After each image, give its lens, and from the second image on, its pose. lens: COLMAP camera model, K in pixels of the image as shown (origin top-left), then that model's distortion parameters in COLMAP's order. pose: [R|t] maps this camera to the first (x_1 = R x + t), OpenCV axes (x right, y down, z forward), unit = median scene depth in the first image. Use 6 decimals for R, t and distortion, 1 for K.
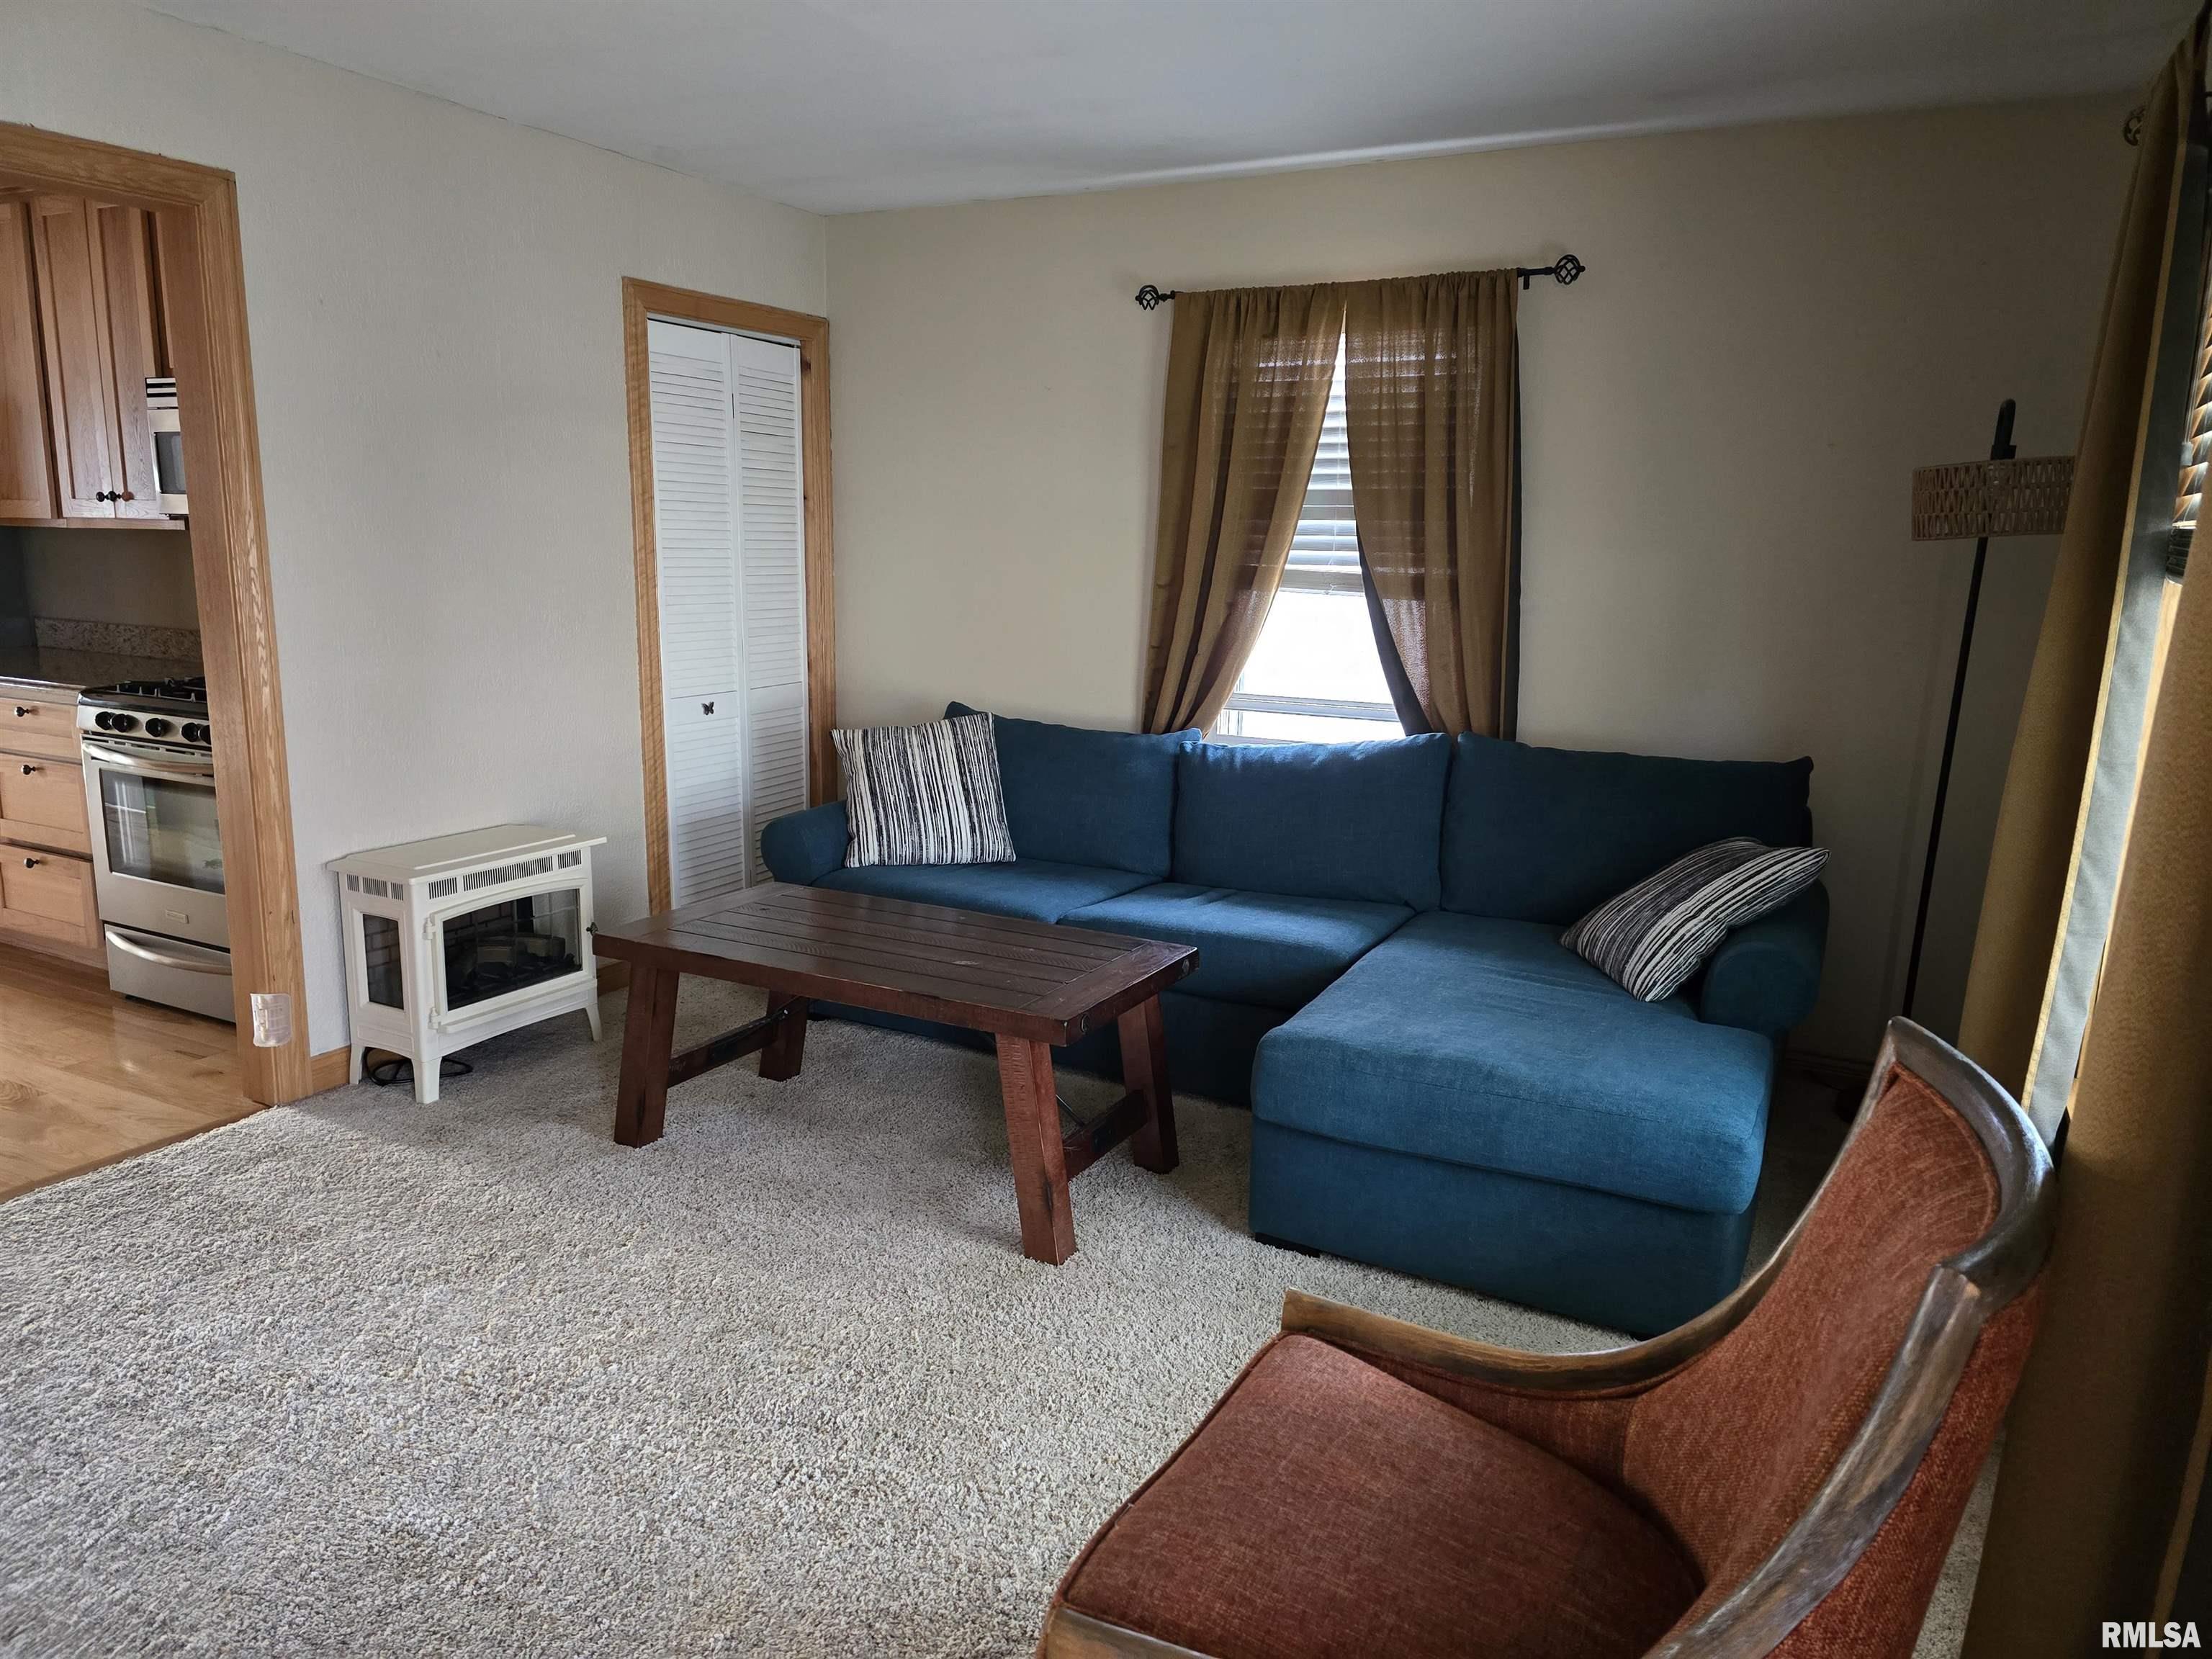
lens RADIAL K [[1485.7, 0, 1108.8], [0, 1485.7, 822.6], [0, 0, 1]] dist [0.079739, -0.078973]
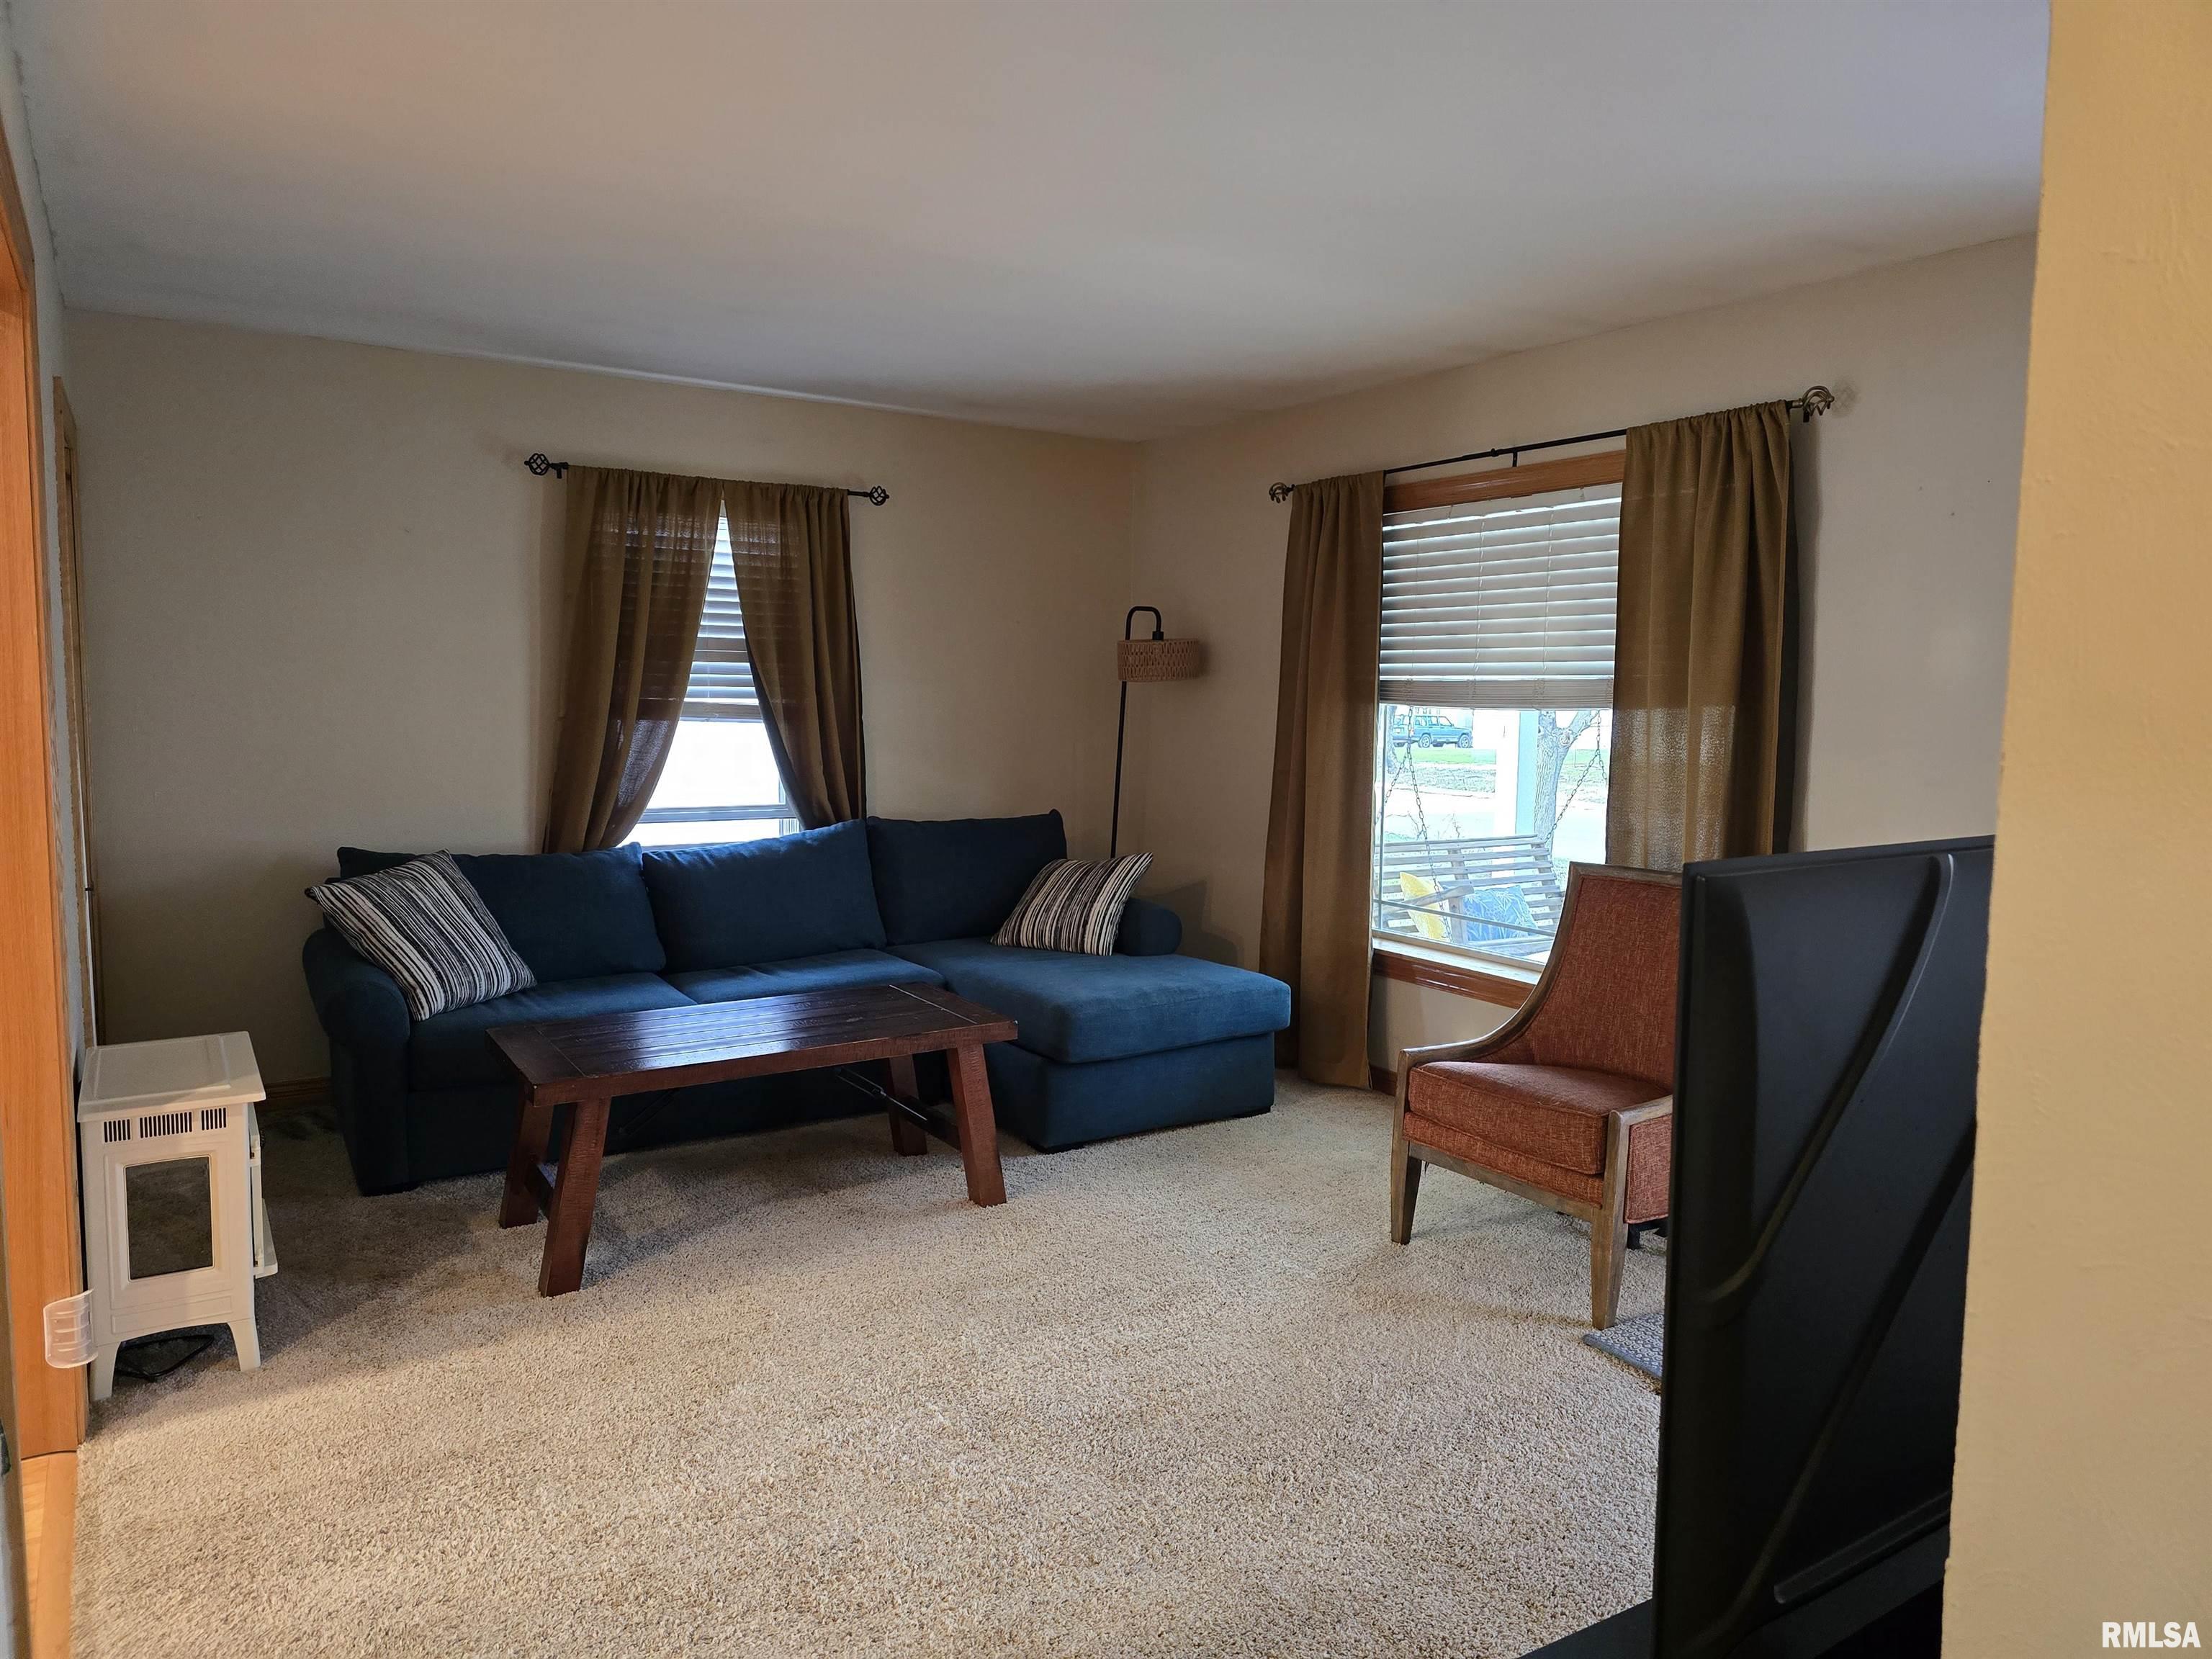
lens RADIAL K [[1485.7, 0, 1102.3], [0, 1485.7, 817.3], [0, 0, 1]] dist [0.079739, -0.078973]
pose [[0.479602, -0.091131, 0.872741, -0.806427], [0.158932, 0.987164, 0.015740, -0.044832], [-0.862973, 0.131157, 0.487929, 0.137550]]
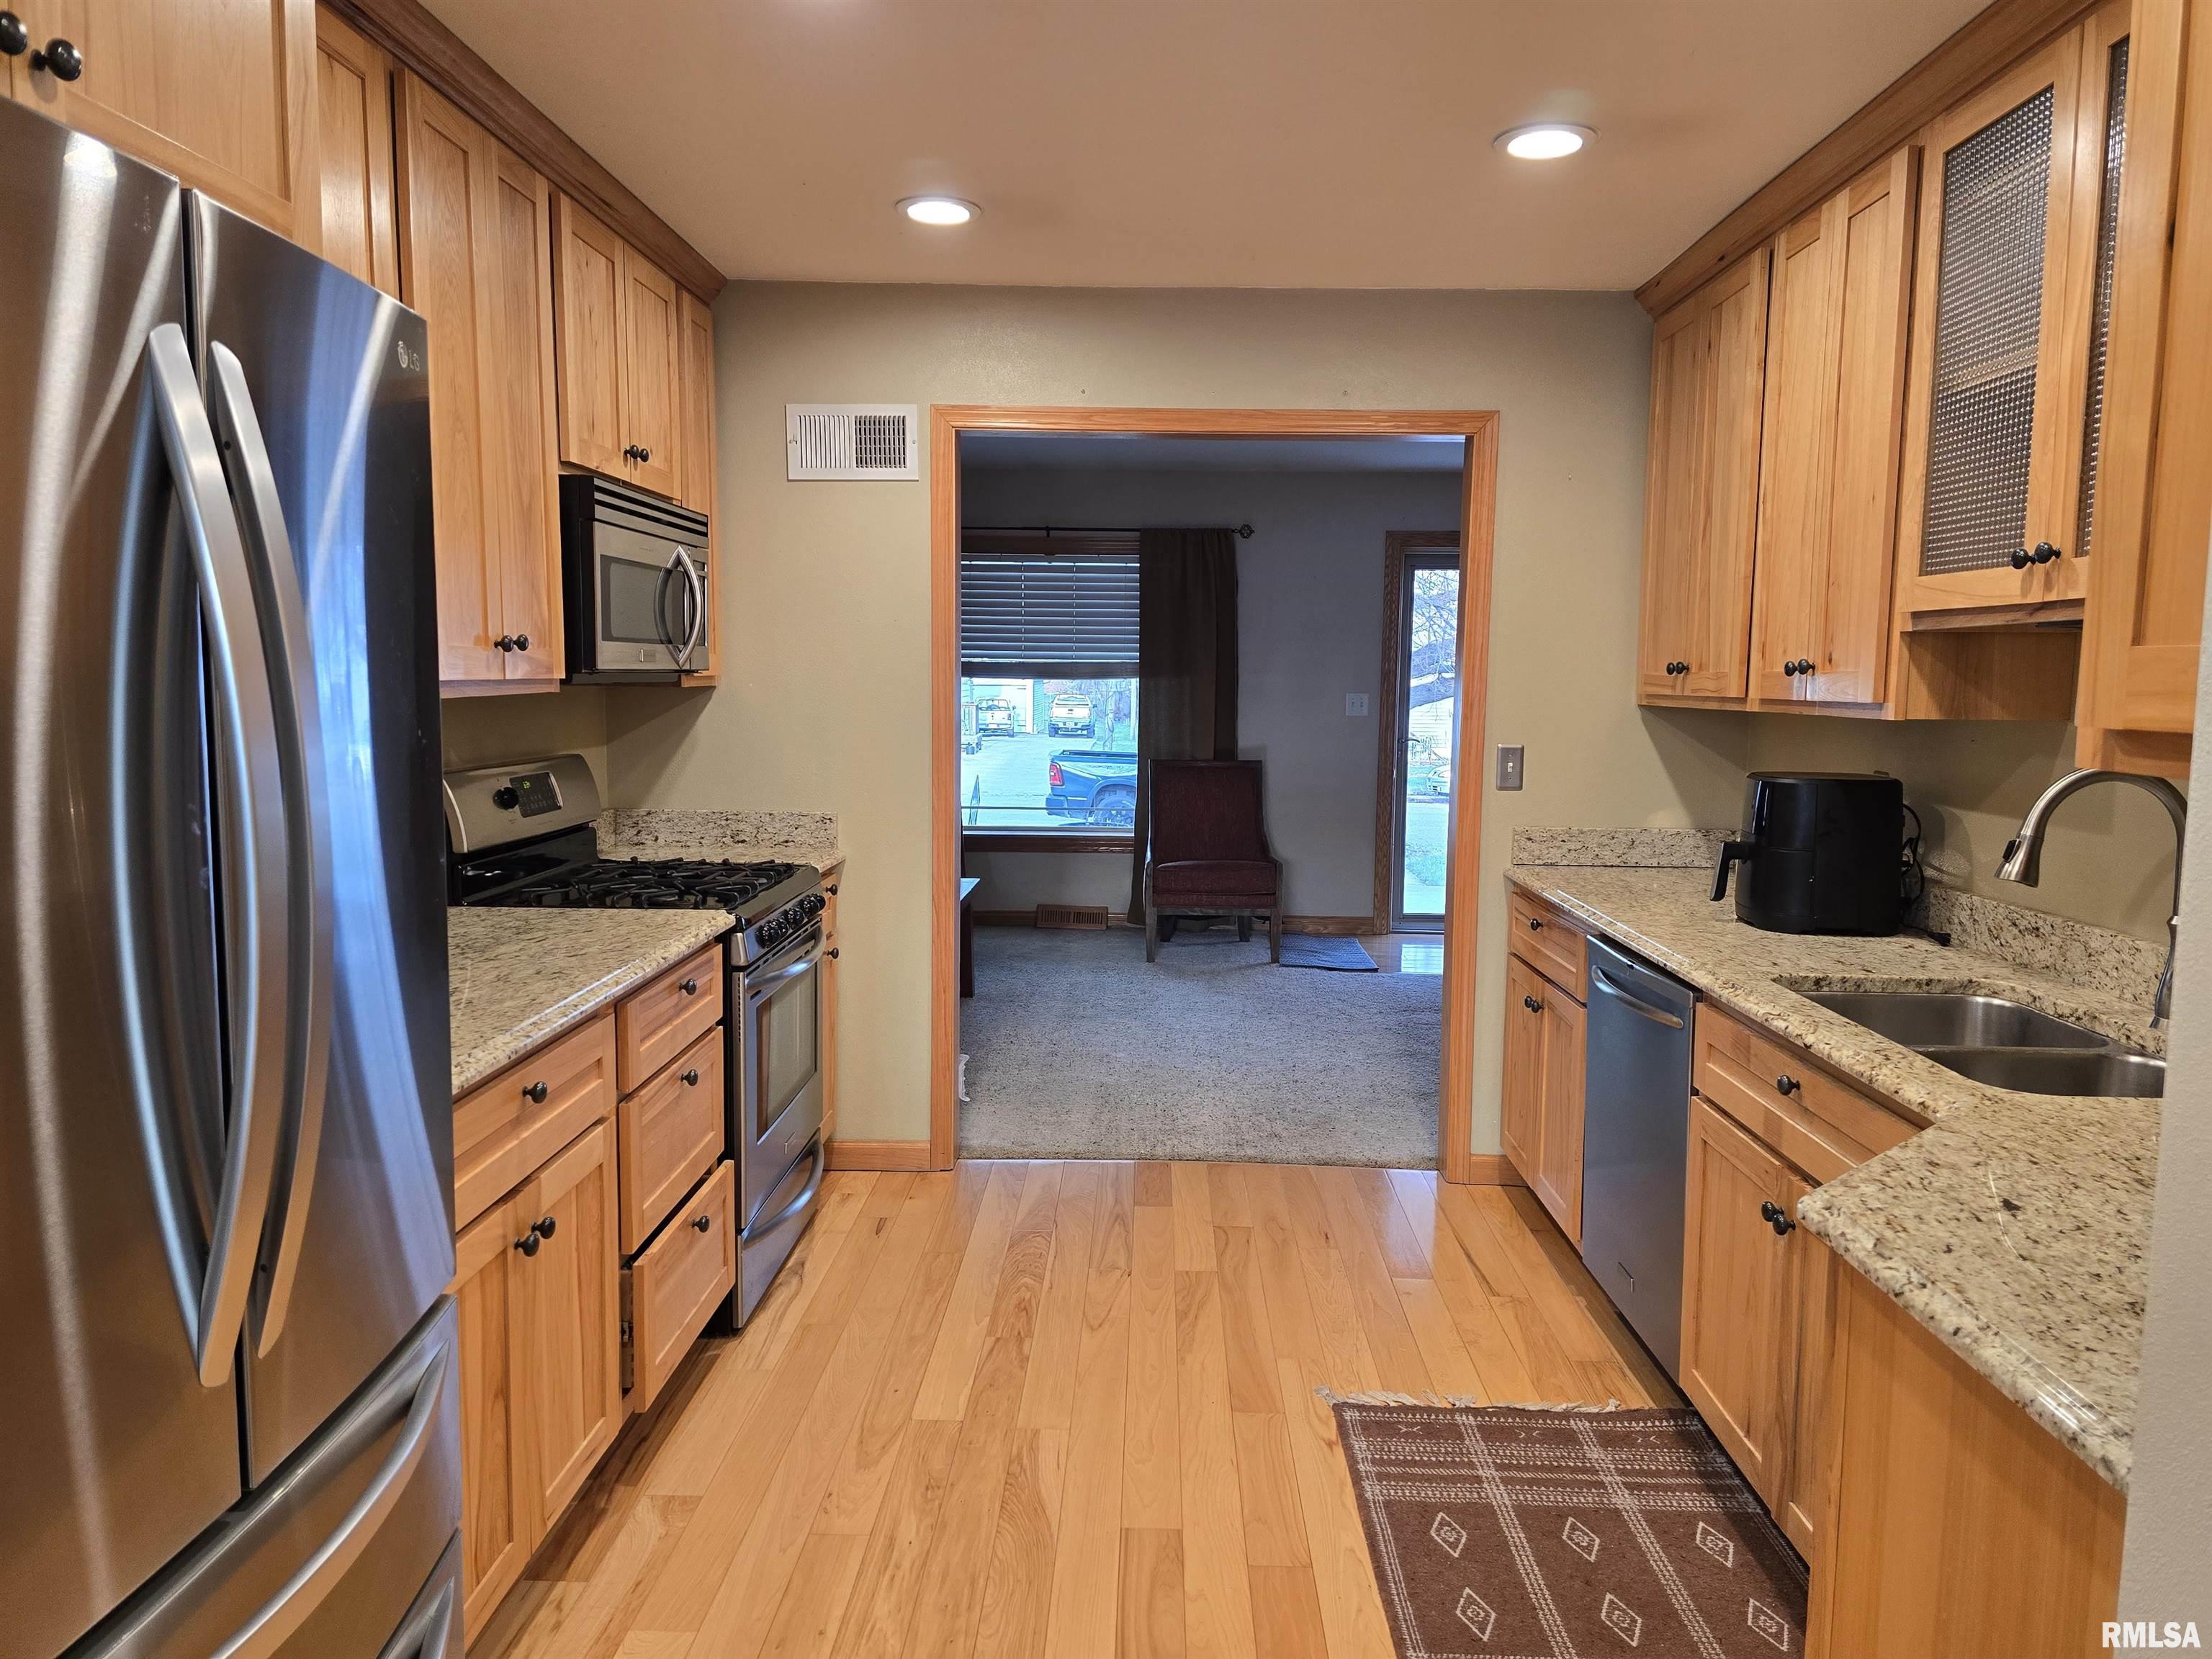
lens RADIAL K [[1485.7, 0, 1128.2], [0, 1485.7, 826.0], [0, 0, 1]] dist [0.079739, -0.078973]
pose [[-0.451944, -0.121188, 0.883776, -1.404242], [0.148318, 0.966730, 0.208409, -0.250828], [-0.879630, 0.225269, -0.418934, 1.130083]]
